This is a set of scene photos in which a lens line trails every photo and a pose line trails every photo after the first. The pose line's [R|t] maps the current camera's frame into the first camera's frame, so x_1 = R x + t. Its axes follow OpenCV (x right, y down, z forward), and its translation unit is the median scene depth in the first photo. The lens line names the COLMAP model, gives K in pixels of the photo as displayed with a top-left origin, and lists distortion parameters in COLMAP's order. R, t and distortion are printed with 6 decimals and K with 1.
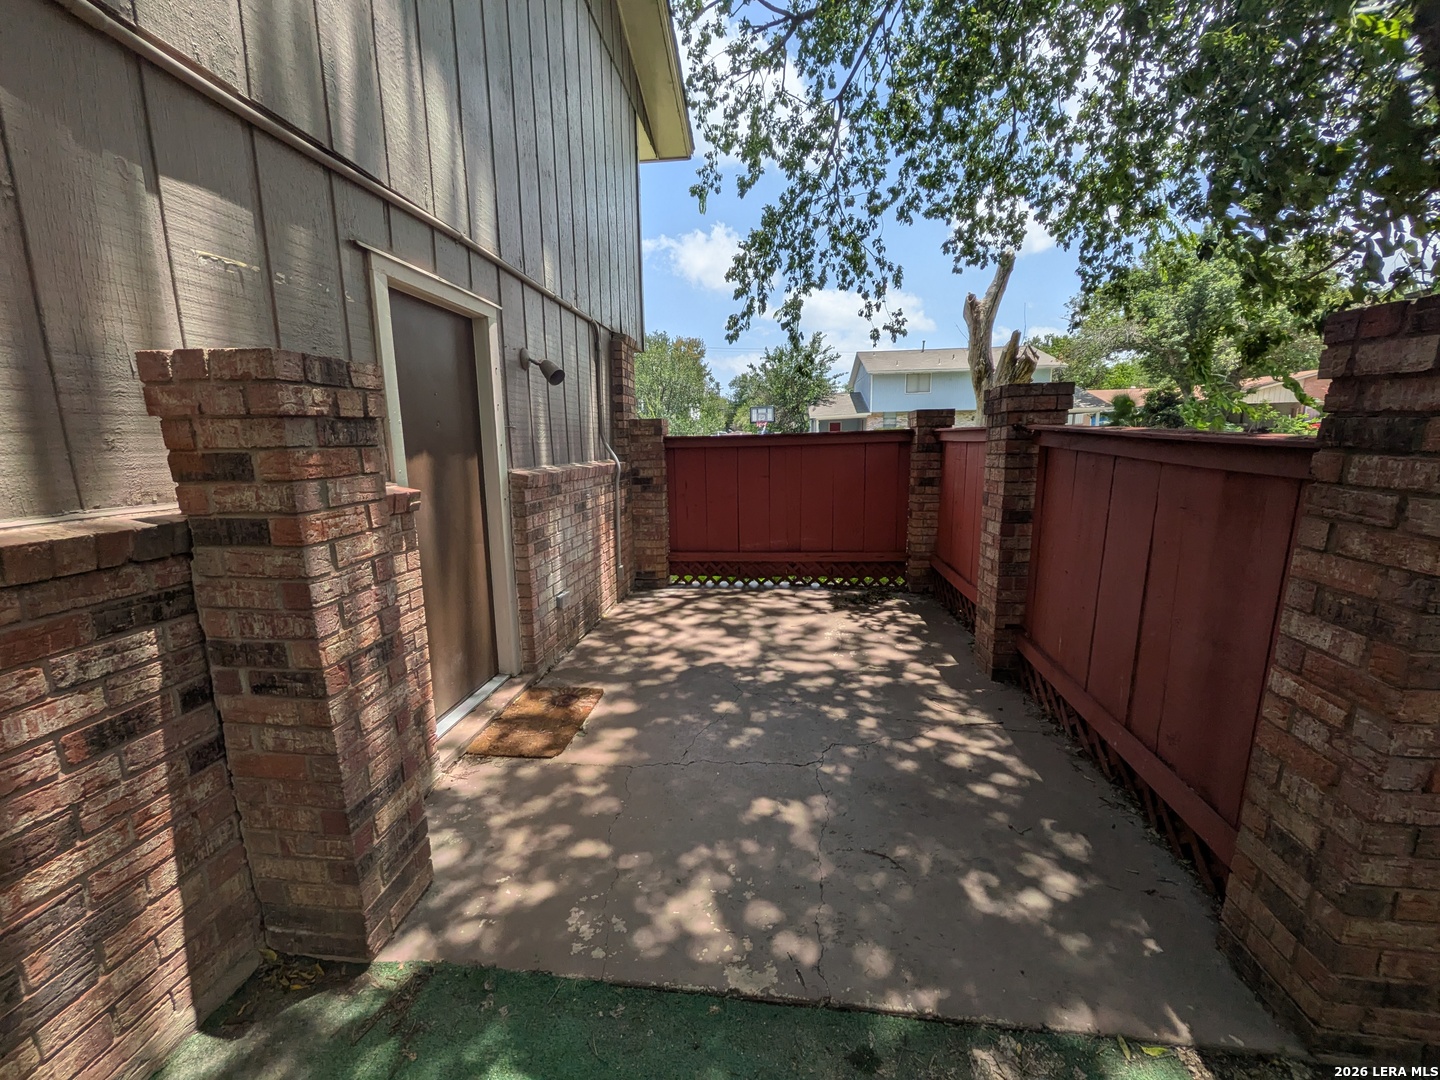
lens RADIAL K [[570.8, 0, 714.7], [0, 570.8, 541.6], [0, 0, 1]] dist [-0.000834, -0.000160]
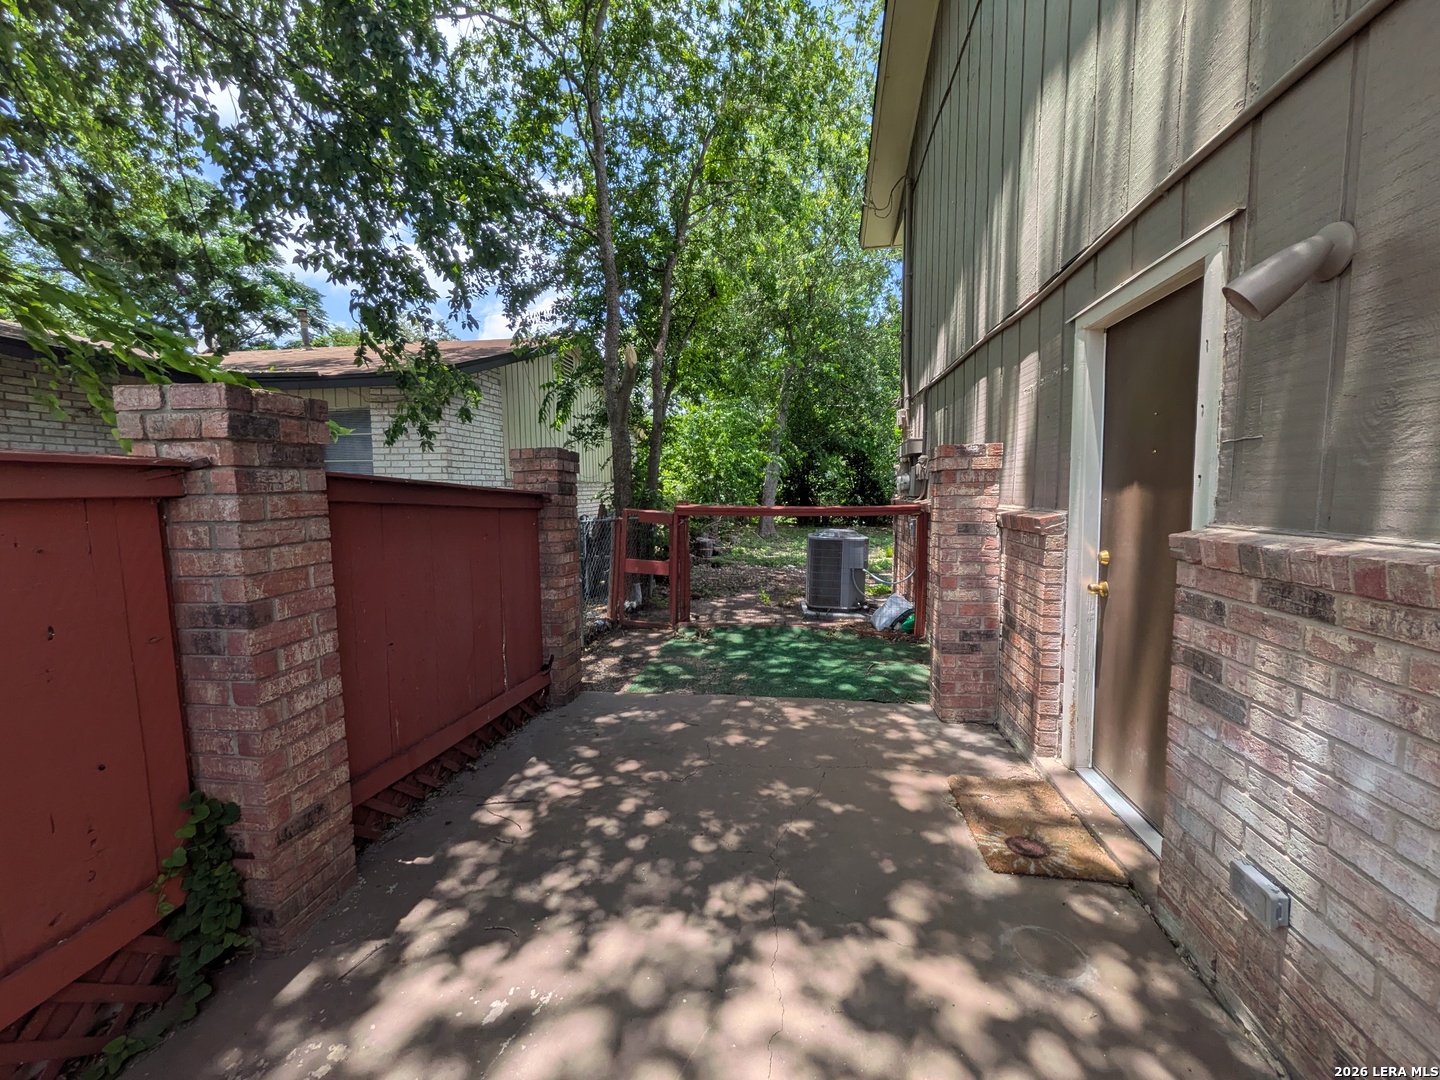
lens RADIAL K [[570.8, 0, 714.7], [0, 570.8, 541.6], [0, 0, 1]] dist [-0.000834, -0.000160]
pose [[-0.998495, 0.020986, 0.050665, 0.085305], [0.033286, 0.966155, 0.255805, -0.300744], [-0.043582, 0.257106, -0.965400, 1.777570]]
